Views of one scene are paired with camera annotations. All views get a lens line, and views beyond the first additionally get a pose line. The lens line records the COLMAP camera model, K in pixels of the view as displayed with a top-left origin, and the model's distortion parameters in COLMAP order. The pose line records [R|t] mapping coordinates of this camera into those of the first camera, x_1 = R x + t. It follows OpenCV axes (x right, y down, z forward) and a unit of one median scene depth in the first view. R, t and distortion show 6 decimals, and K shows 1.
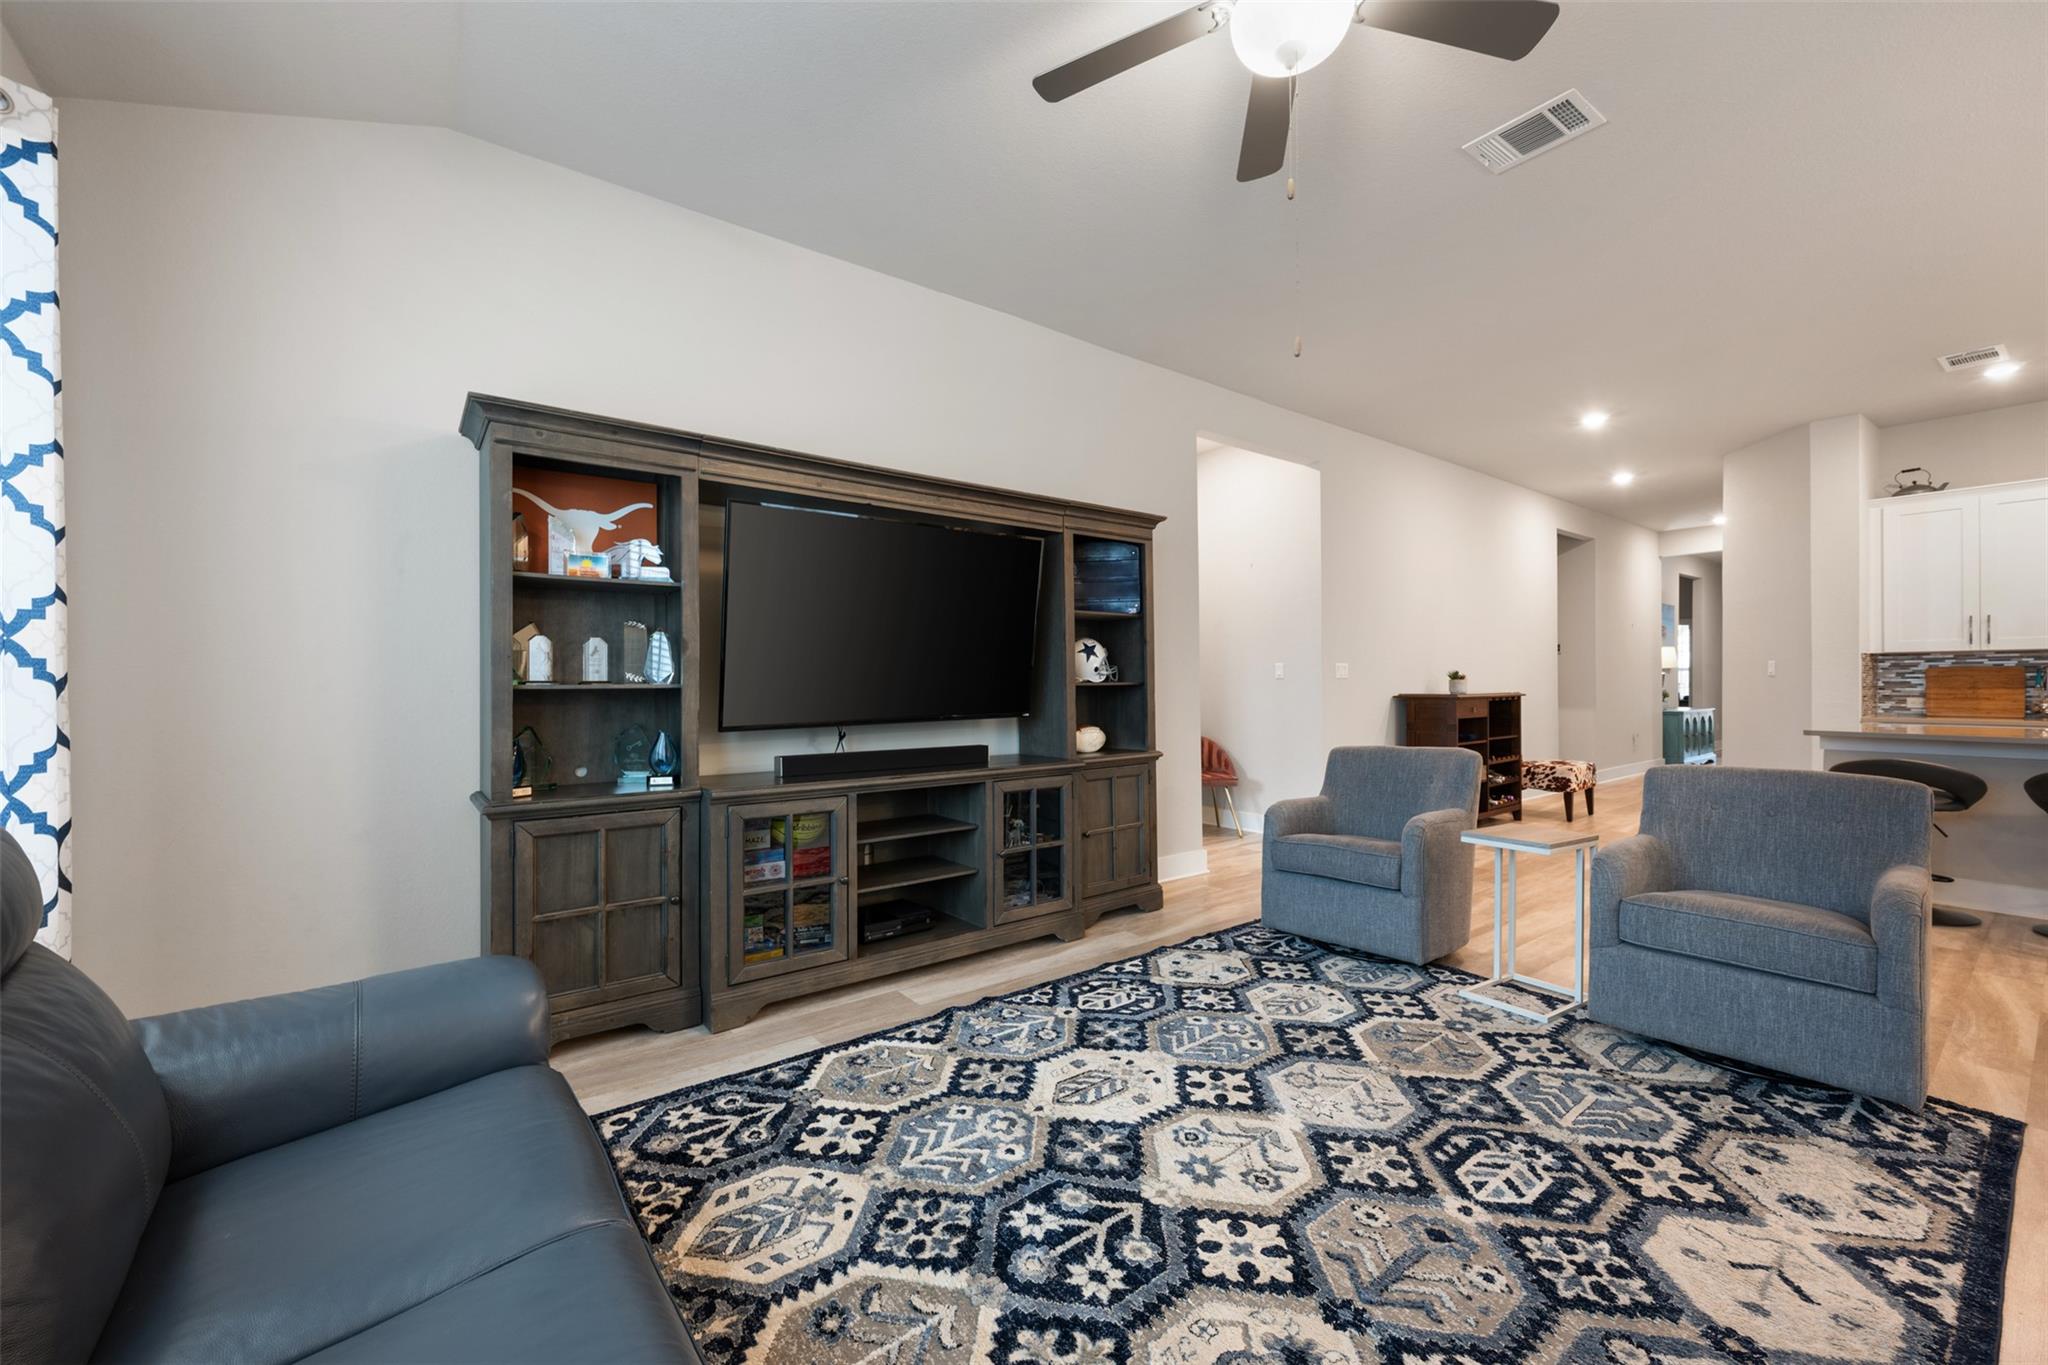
lens RADIAL K [[811.0, 0, 1009.8], [0, 811.0, 682.6], [0, 0, 1]] dist [-0.002301, 0.000526]
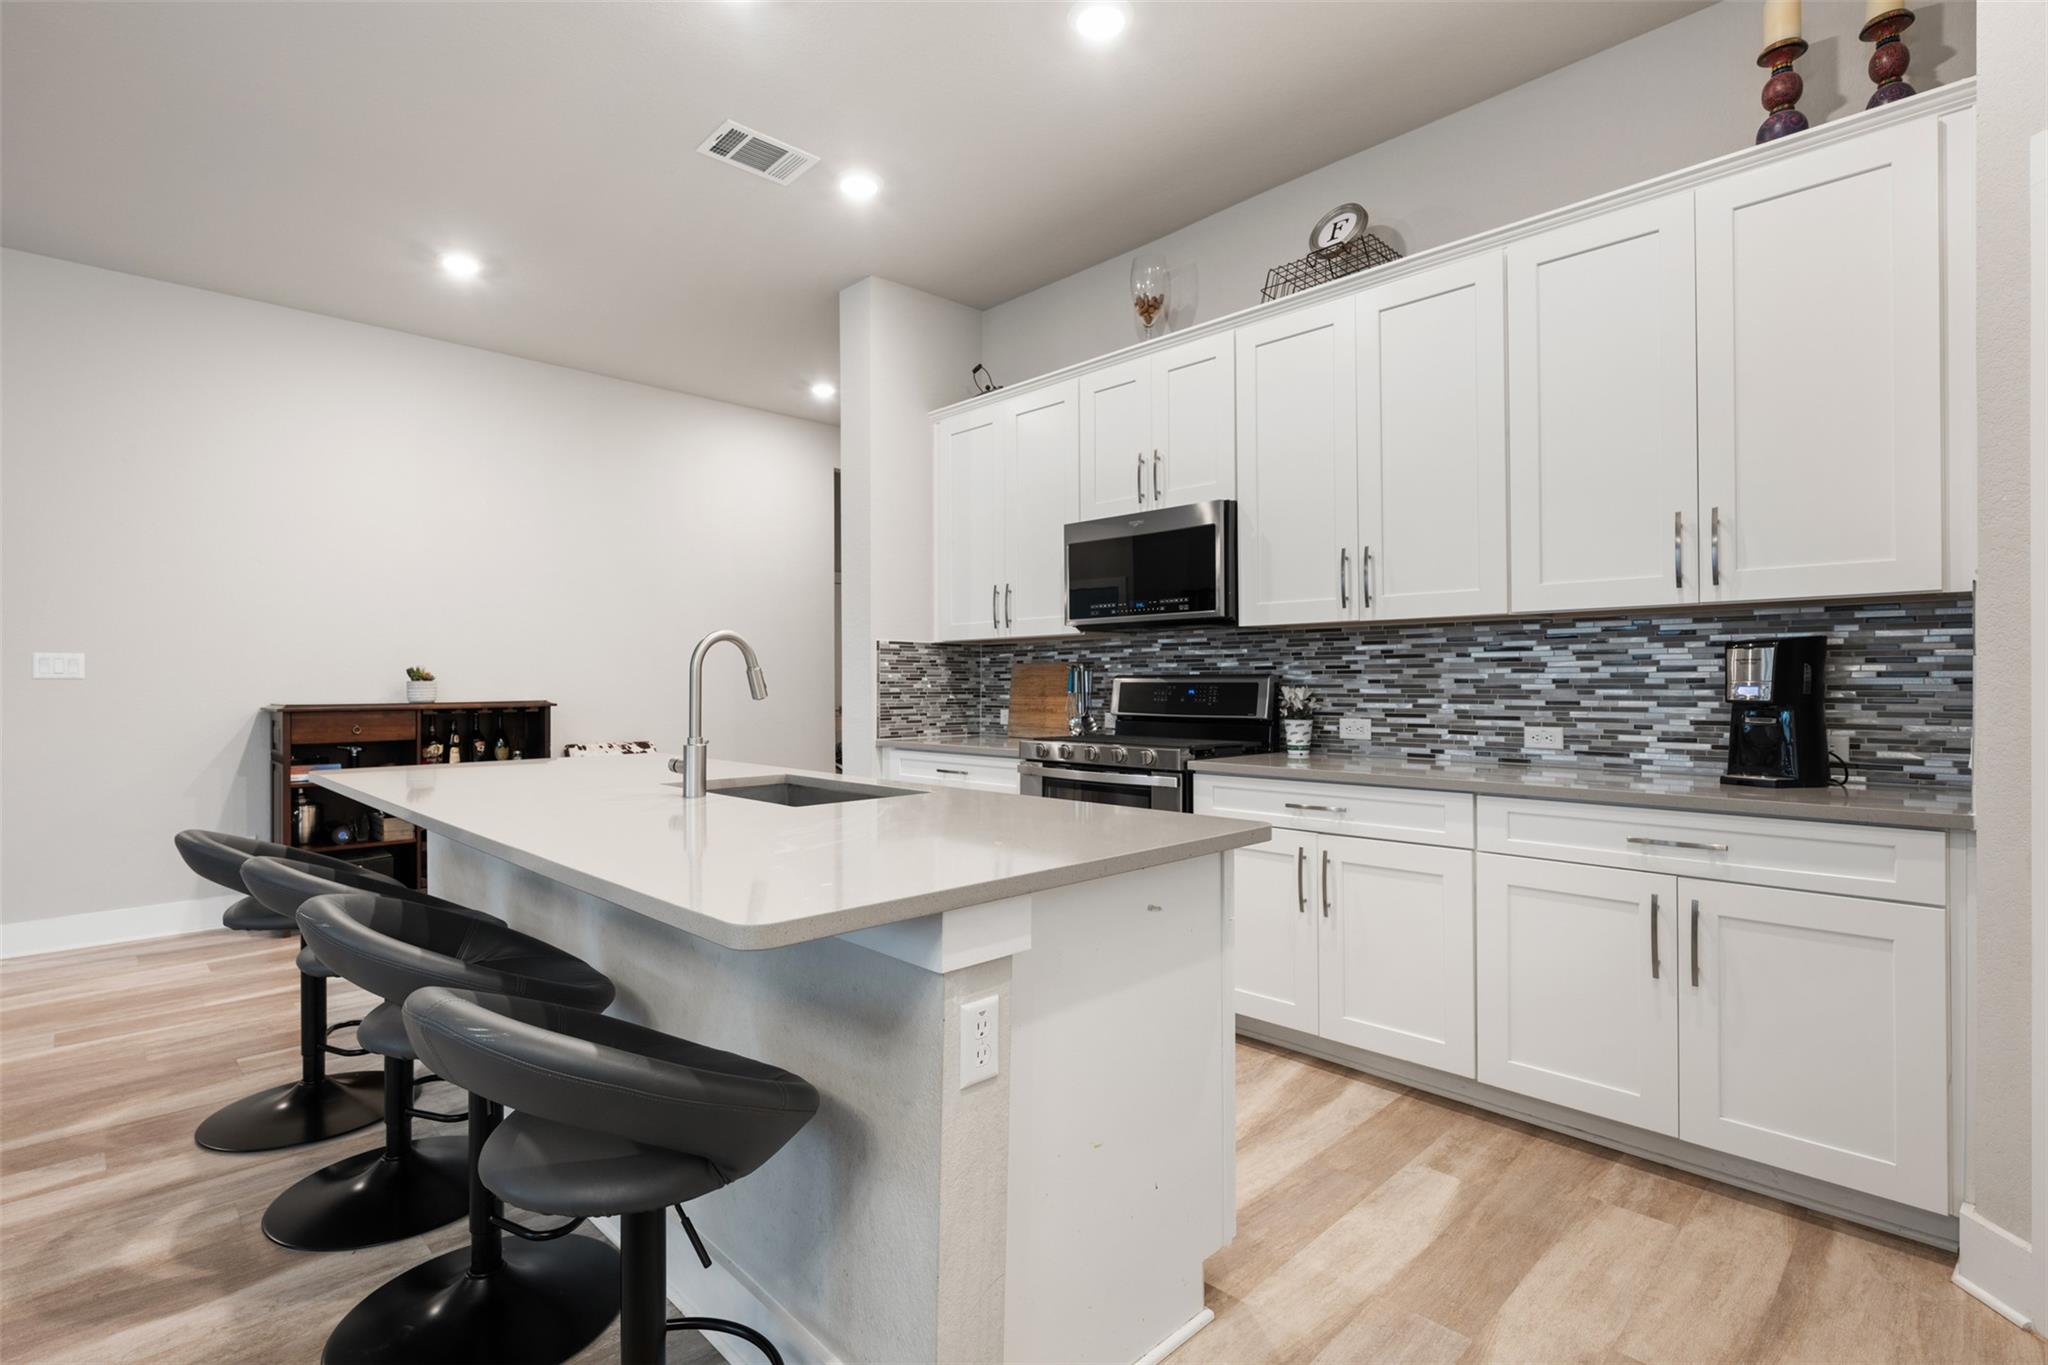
lens RADIAL K [[963.1, 0, 1019.3], [0, 963.1, 687.5], [0, 0, 1]] dist [-0.002207, -0.000664]
pose [[0.990863, 0.002043, 0.134856, 2.437433], [-0.002155, 0.999997, 0.000685, 0.000210], [-0.134854, -0.000970, 0.990865, 0.492540]]
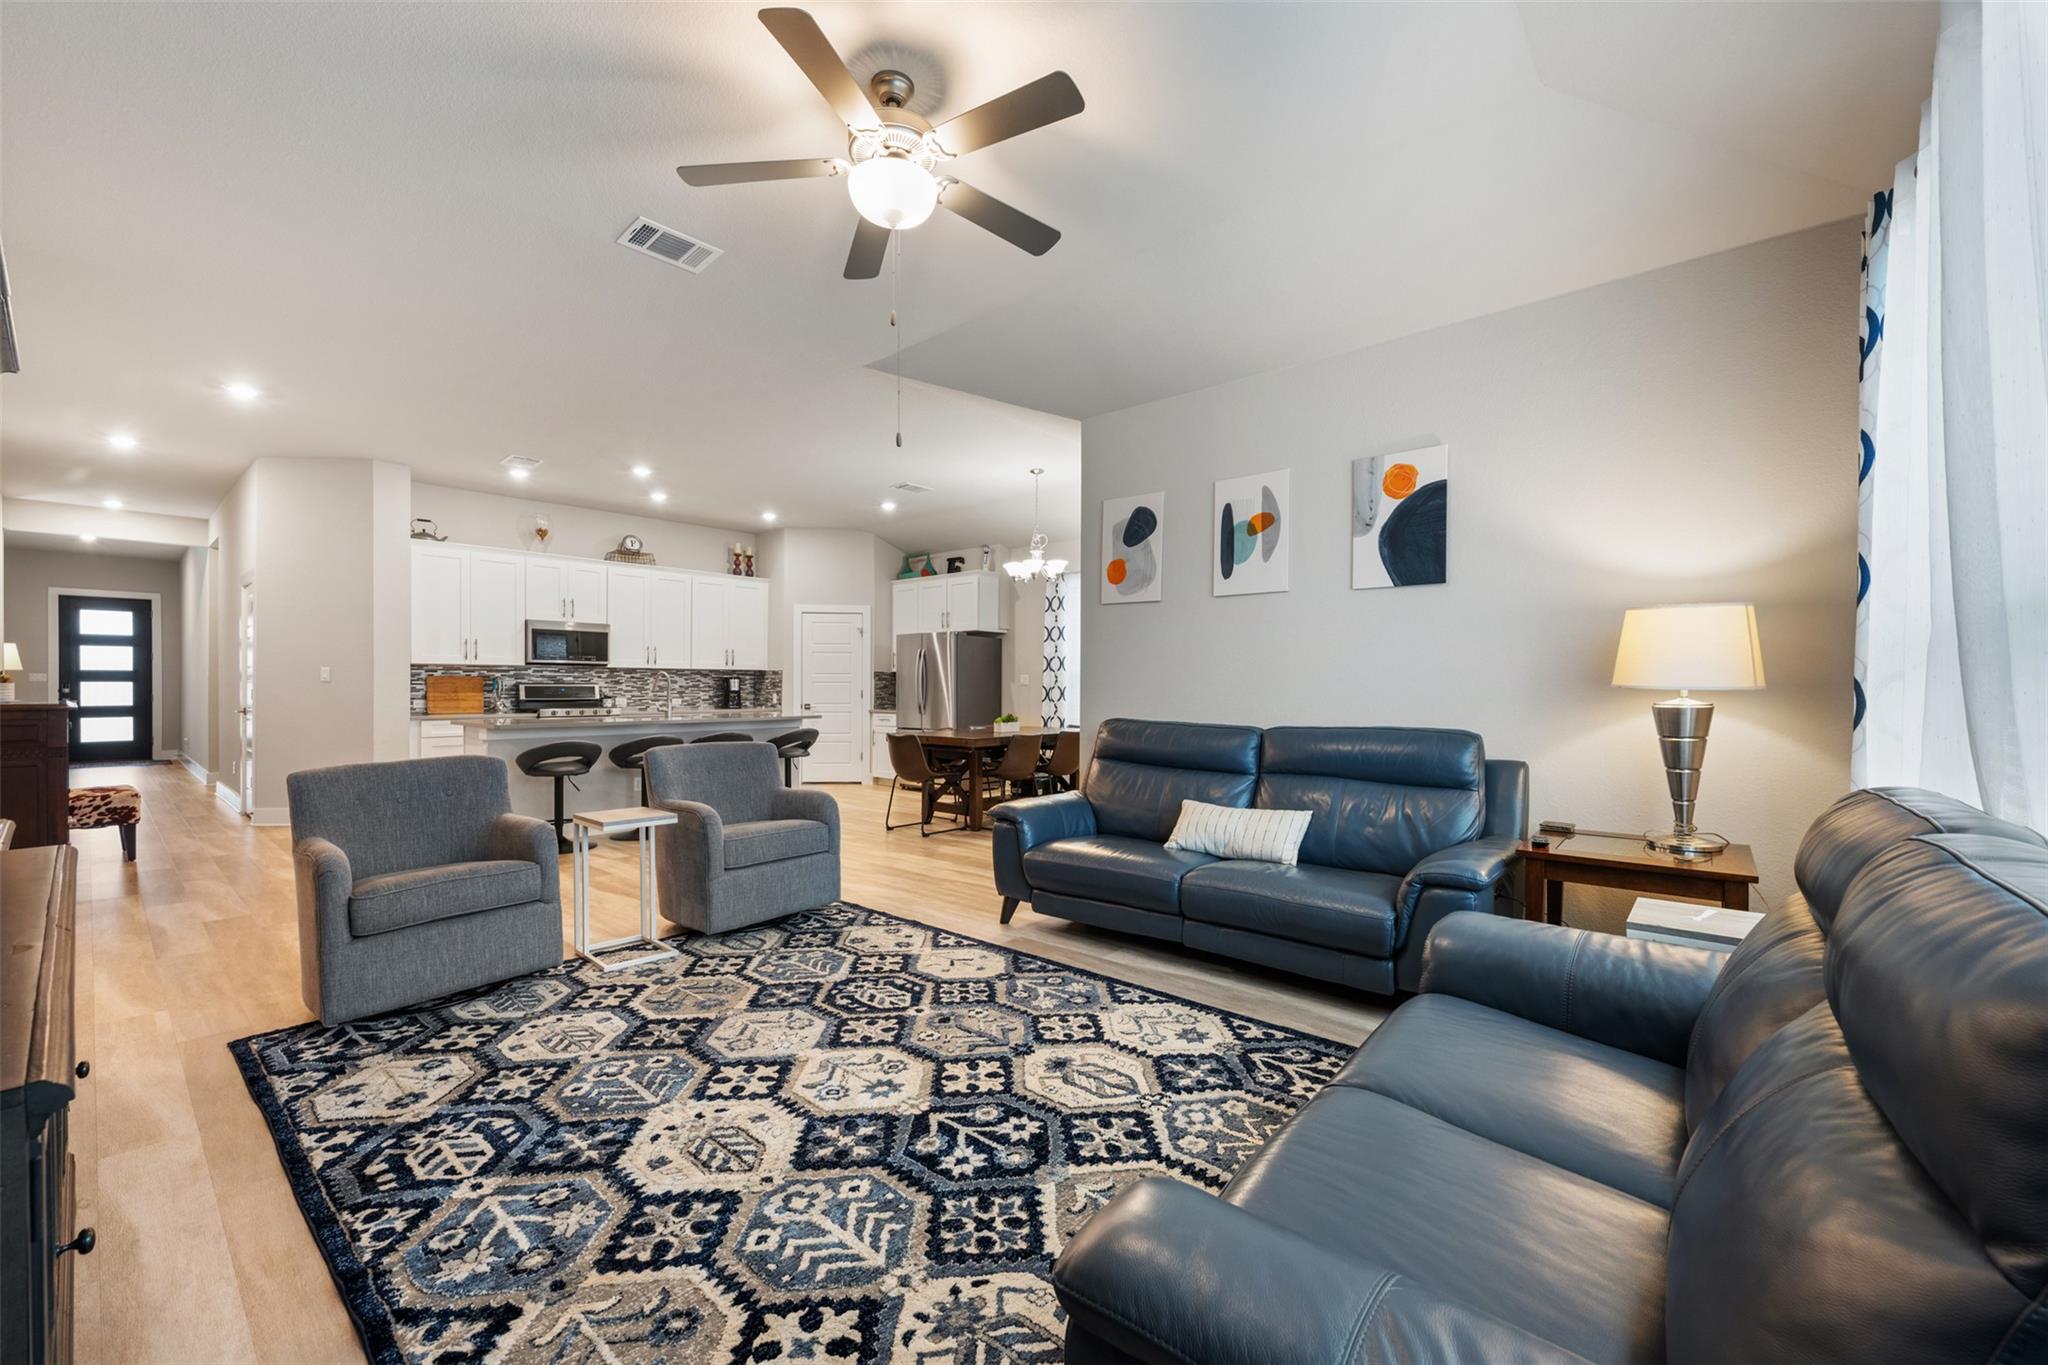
lens RADIAL K [[811.0, 0, 1032.2], [0, 811.0, 688.1], [0, 0, 1]] dist [-0.002301, 0.000526]
pose [[-0.218035, 0.000511, 0.975941, -0.772681], [0.000937, 1.000000, -0.000314, 0.003716], [-0.975941, 0.000846, -0.218035, 0.813674]]
